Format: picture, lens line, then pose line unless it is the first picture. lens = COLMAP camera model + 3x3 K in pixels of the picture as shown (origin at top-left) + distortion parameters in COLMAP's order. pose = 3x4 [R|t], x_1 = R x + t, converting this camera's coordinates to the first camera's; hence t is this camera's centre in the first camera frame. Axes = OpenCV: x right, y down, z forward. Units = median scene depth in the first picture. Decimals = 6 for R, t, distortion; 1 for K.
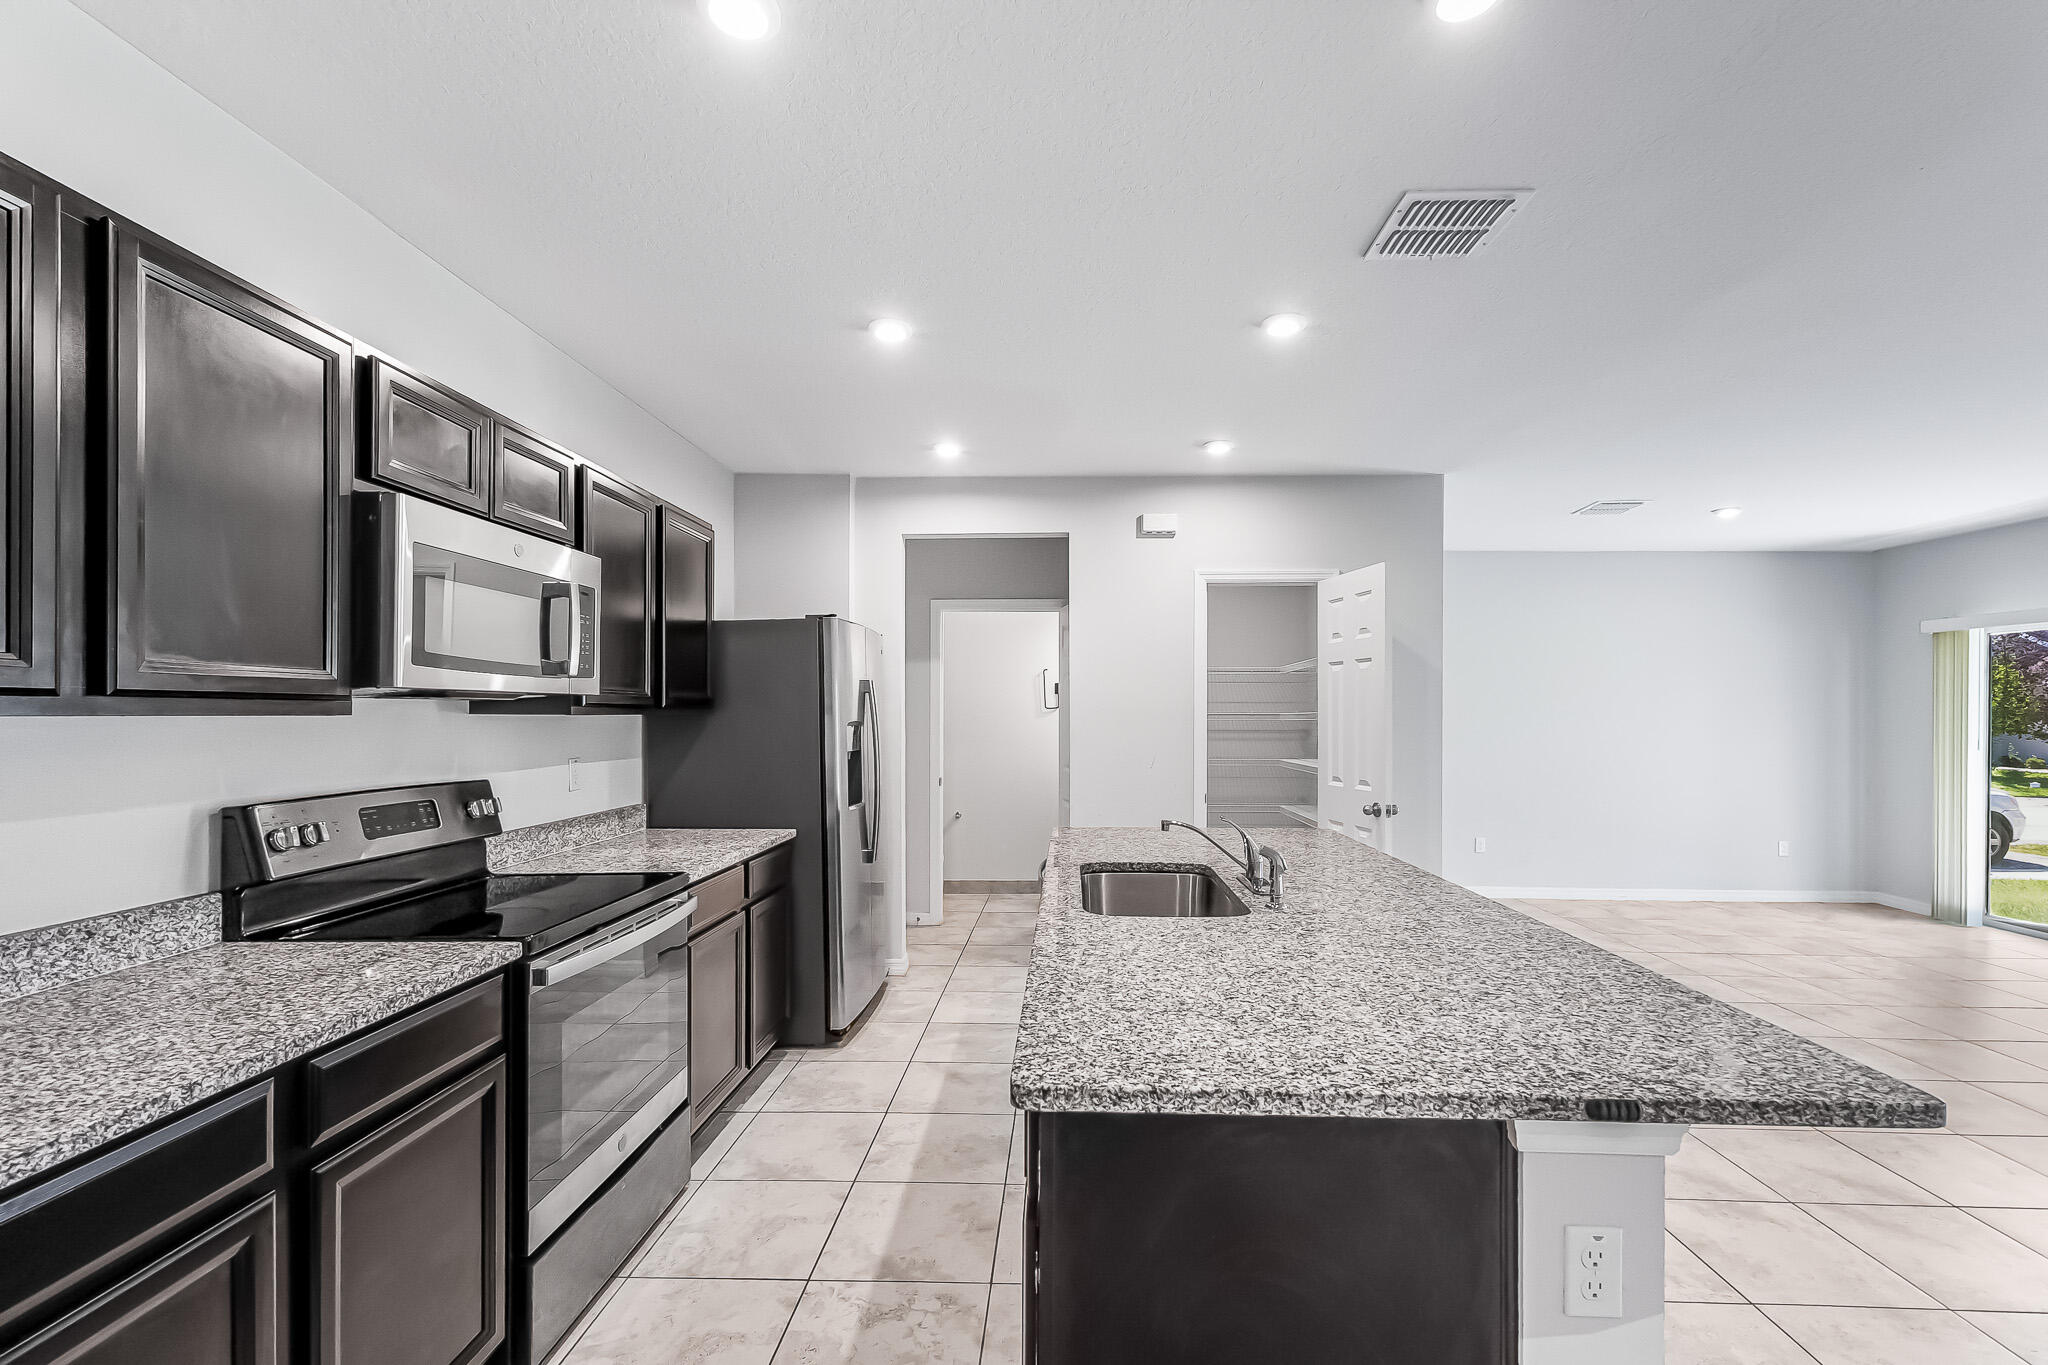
lens RADIAL K [[882.1, 0, 1033.6], [0, 882.1, 708.9], [0, 0, 1]] dist [0.009262, 0.000093]
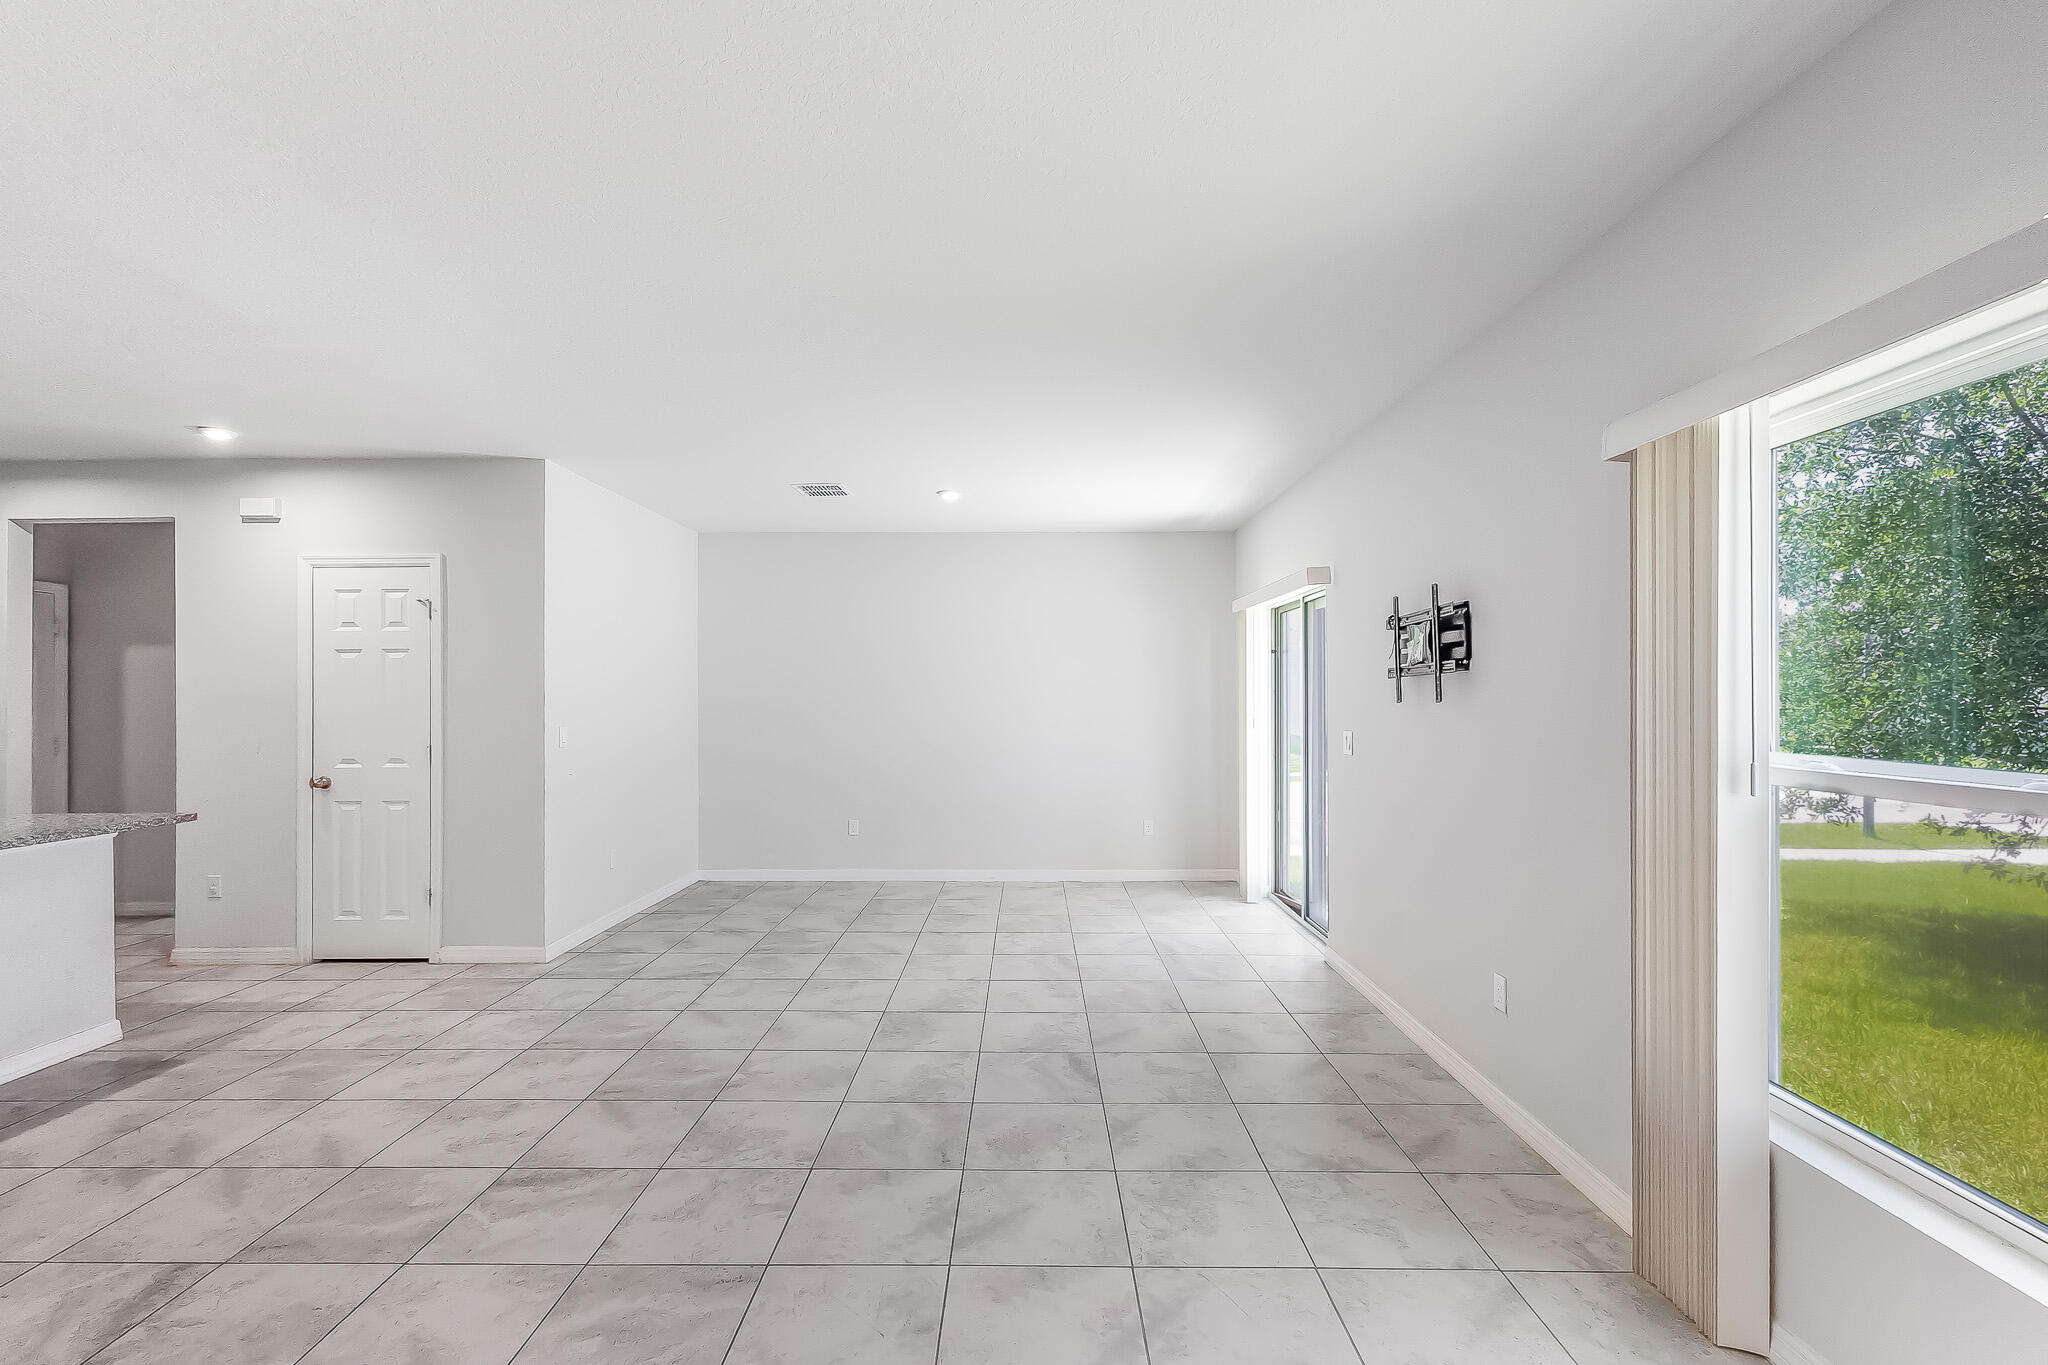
lens RADIAL K [[905.8, 0, 1012.0], [0, 905.8, 690.0], [0, 0, 1]] dist [0.004217, 0.000305]
pose [[0.999851, -0.006359, 0.016053, 2.365669], [0.006389, 0.999978, -0.001827, 0.006042], [-0.016041, 0.001929, 0.999869, -0.099195]]
